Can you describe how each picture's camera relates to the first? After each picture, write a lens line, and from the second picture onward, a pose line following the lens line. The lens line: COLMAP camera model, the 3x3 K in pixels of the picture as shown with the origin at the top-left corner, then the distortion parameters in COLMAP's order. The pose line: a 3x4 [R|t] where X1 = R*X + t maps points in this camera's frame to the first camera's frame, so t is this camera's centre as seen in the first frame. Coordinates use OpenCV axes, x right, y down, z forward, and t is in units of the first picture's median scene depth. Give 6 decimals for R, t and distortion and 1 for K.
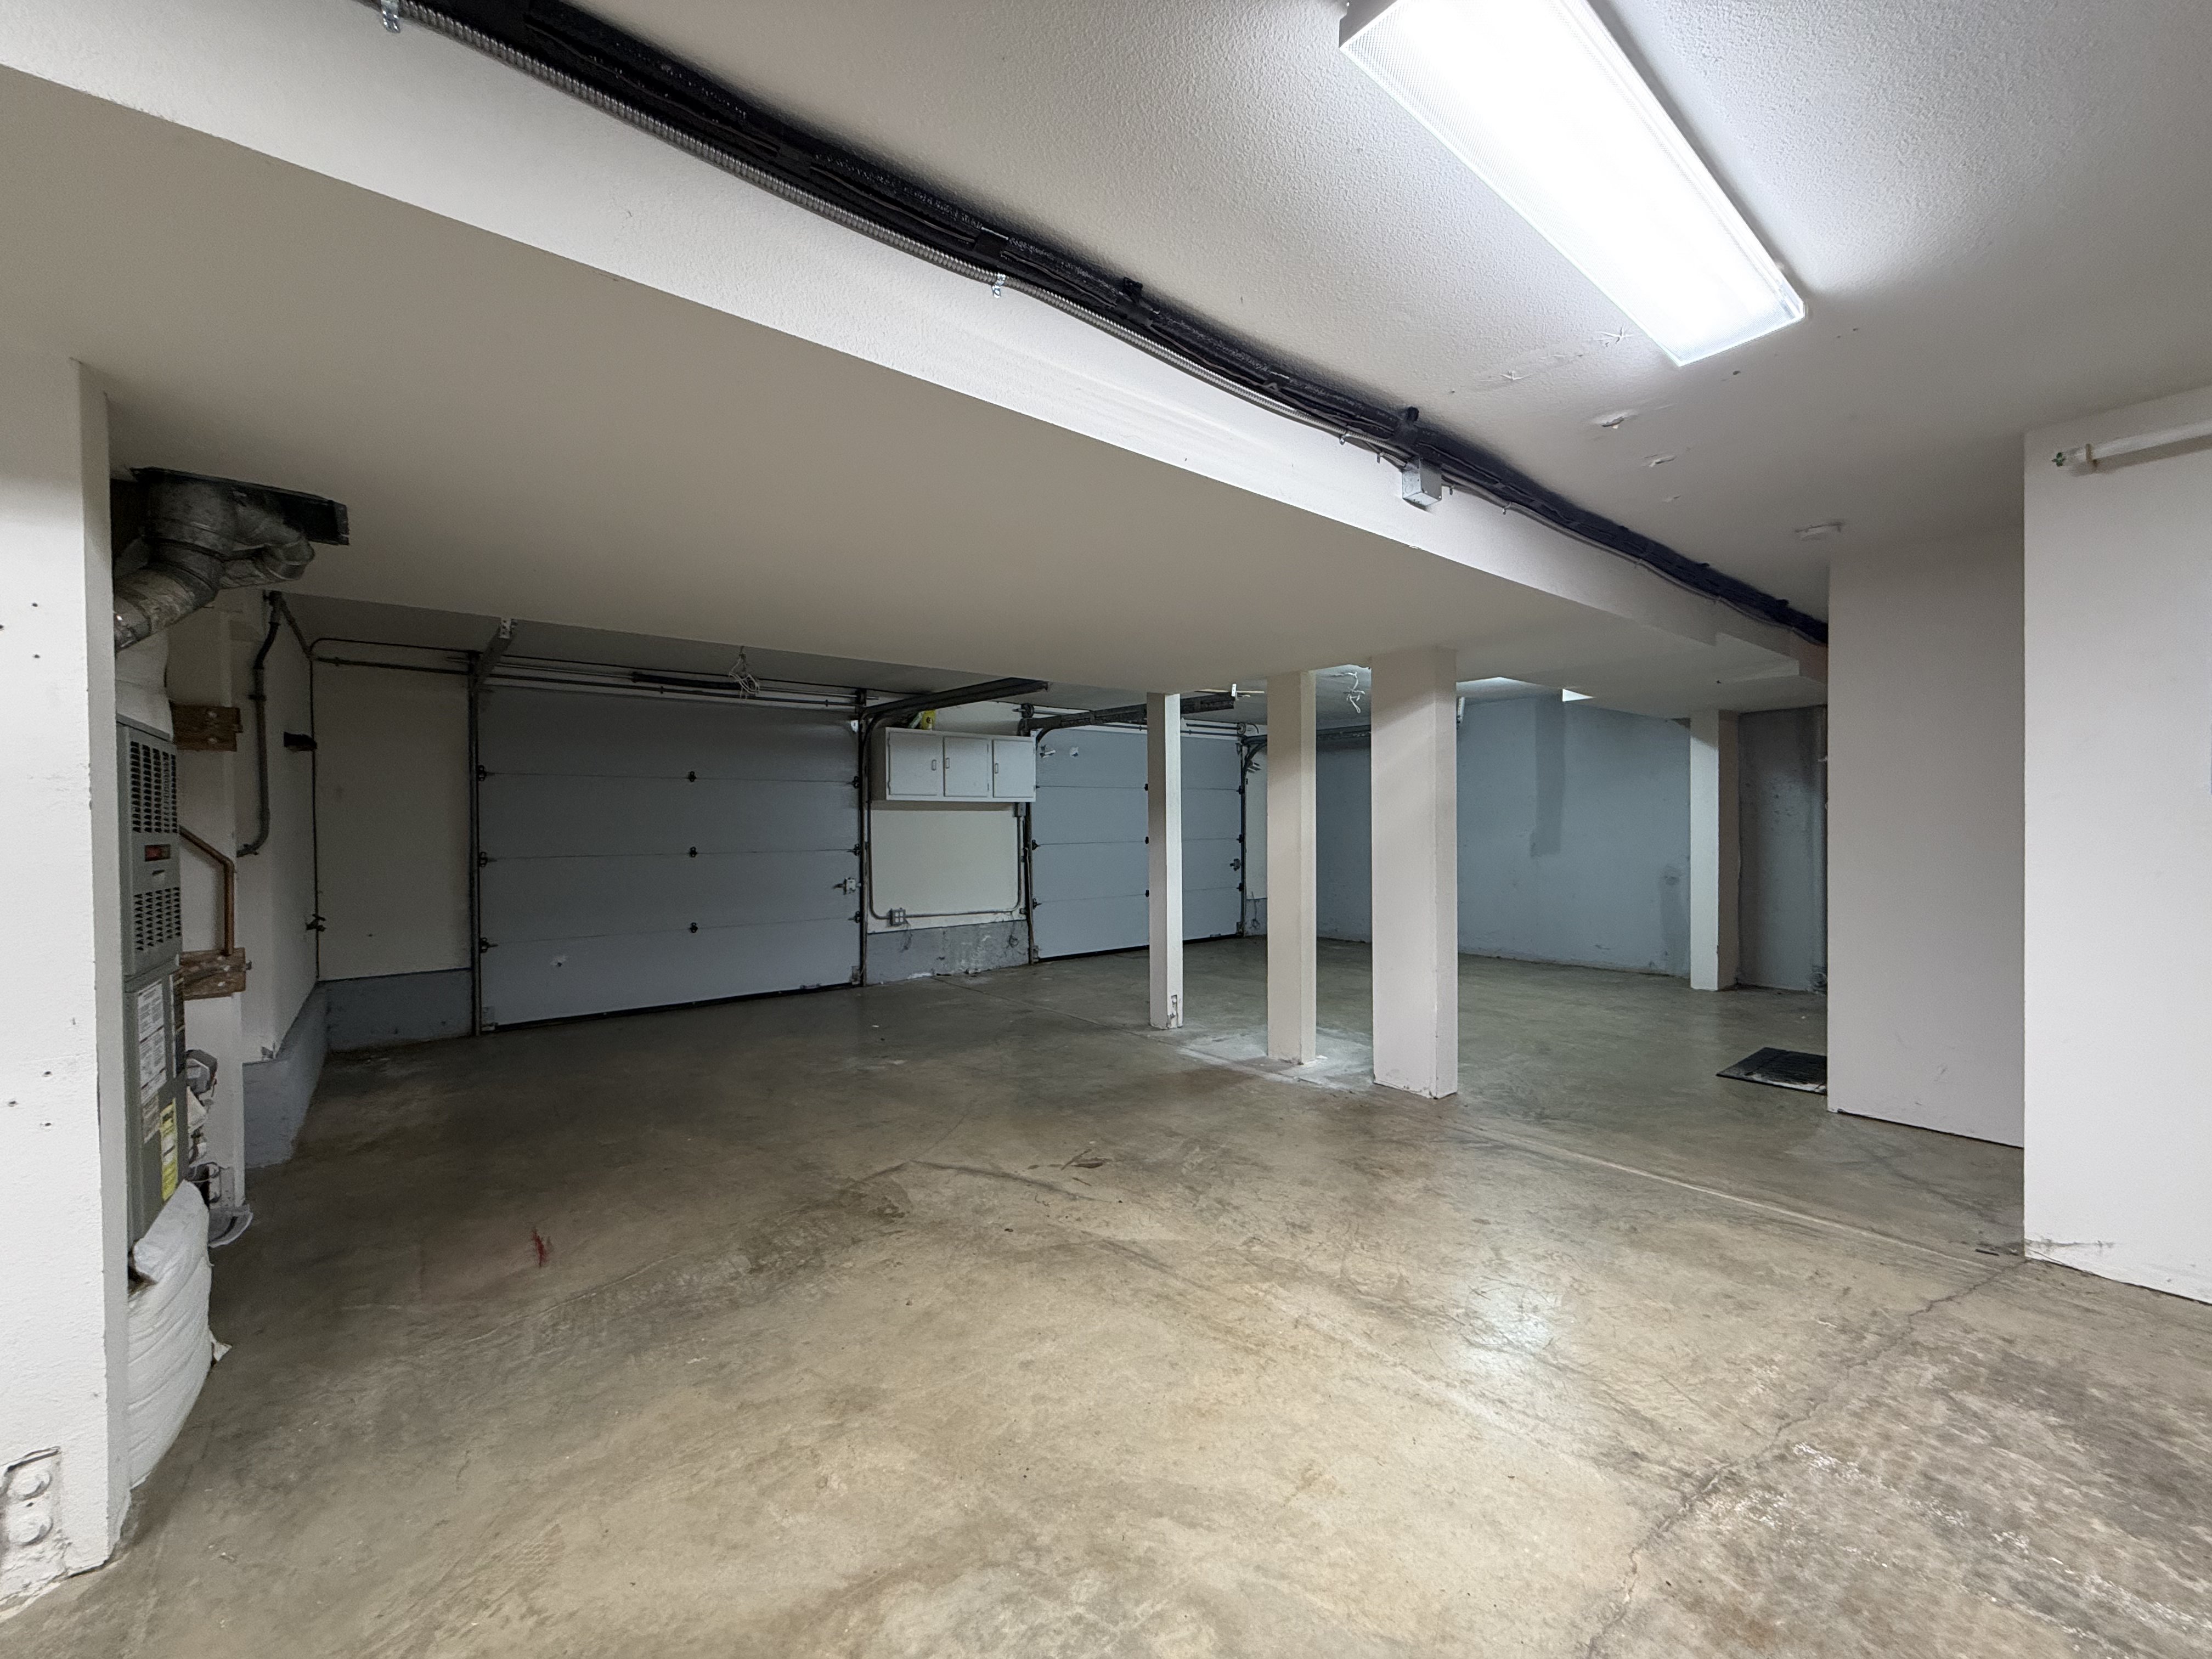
lens RADIAL K [[880.1, 0, 1123.3], [0, 880.1, 827.9], [0, 0, 1]] dist [0.002967, -0.000190]
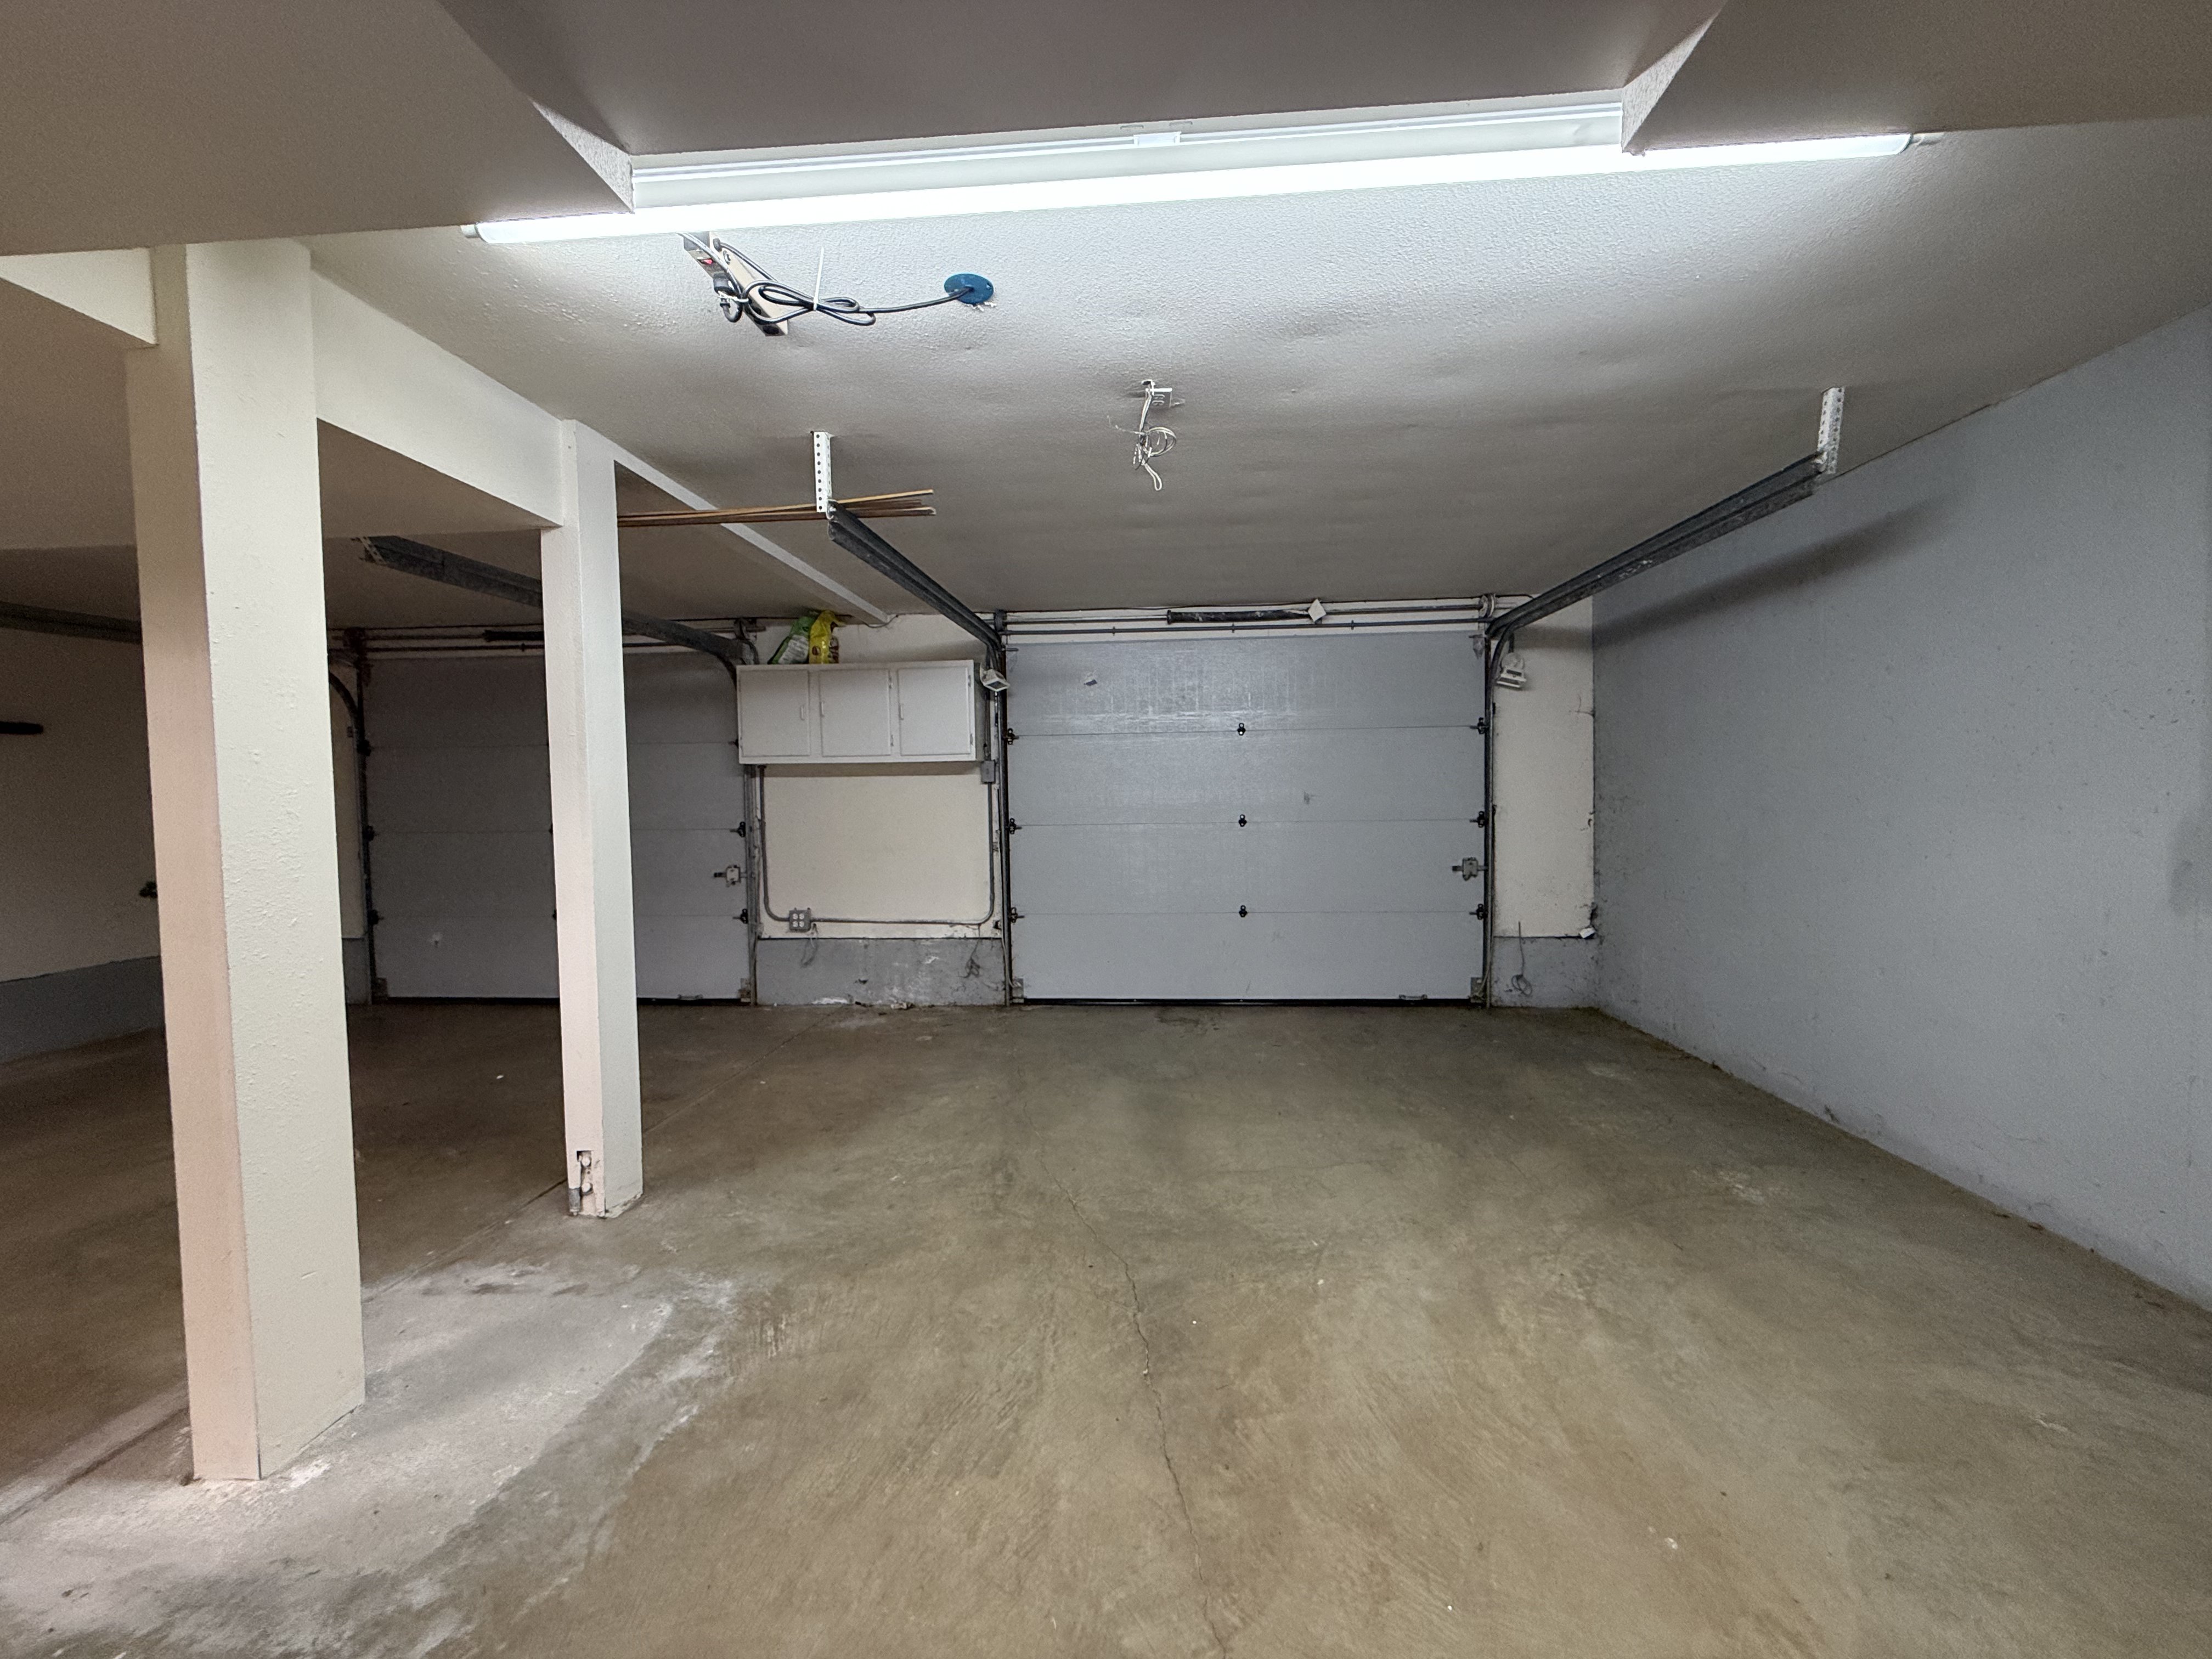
lens RADIAL K [[880.1, 0, 1109.6], [0, 880.1, 827.3], [0, 0, 1]] dist [0.002967, -0.000190]
pose [[0.728741, 0.019736, -0.684505, 0.410407], [0.003616, 0.999460, 0.032665, -0.000958], [0.684780, -0.026280, 0.728276, 0.584242]]
